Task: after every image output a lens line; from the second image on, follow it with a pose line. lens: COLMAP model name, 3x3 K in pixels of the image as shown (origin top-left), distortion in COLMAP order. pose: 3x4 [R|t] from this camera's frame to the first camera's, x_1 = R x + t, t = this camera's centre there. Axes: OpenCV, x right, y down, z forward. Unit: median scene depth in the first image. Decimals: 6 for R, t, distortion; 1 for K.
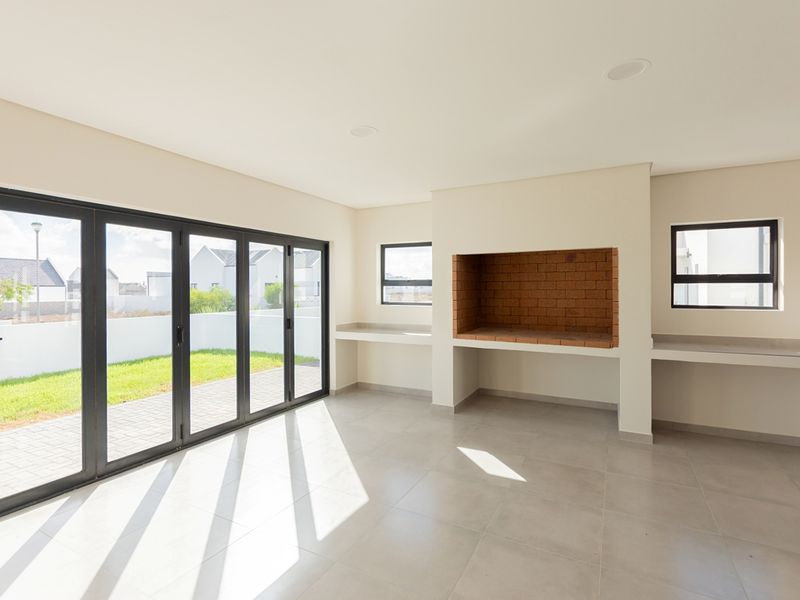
lens RADIAL K [[403.4, 0, 399.3], [0, 403.4, 291.5], [0, 0, 1]] dist [-0.000717, 0.000047]
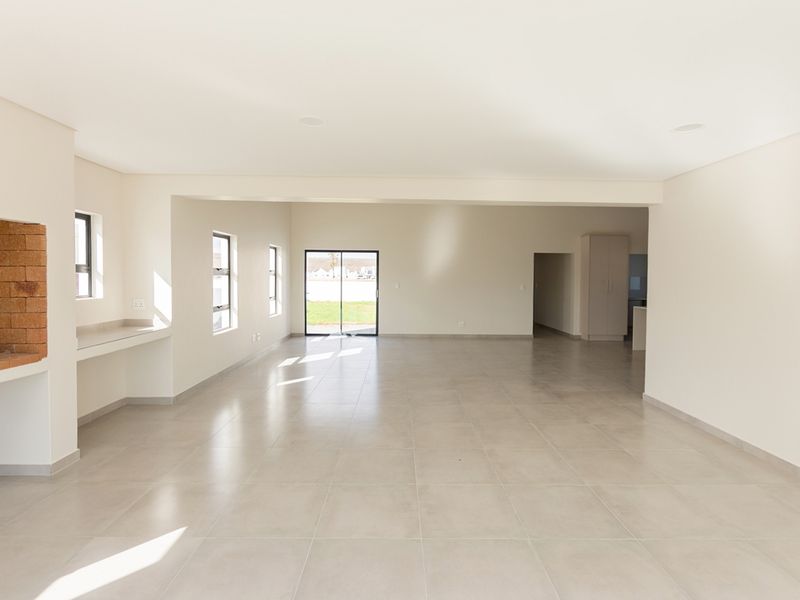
lens RADIAL K [[395.3, 0, 401.5], [0, 395.3, 283.8], [0, 0, 1]] dist [0.000829, 0.000122]
pose [[-0.477983, -0.012359, 0.878282, -0.345980], [-0.003447, 0.999920, 0.012195, -0.008938], [-0.878362, 0.002801, -0.477988, 0.619377]]
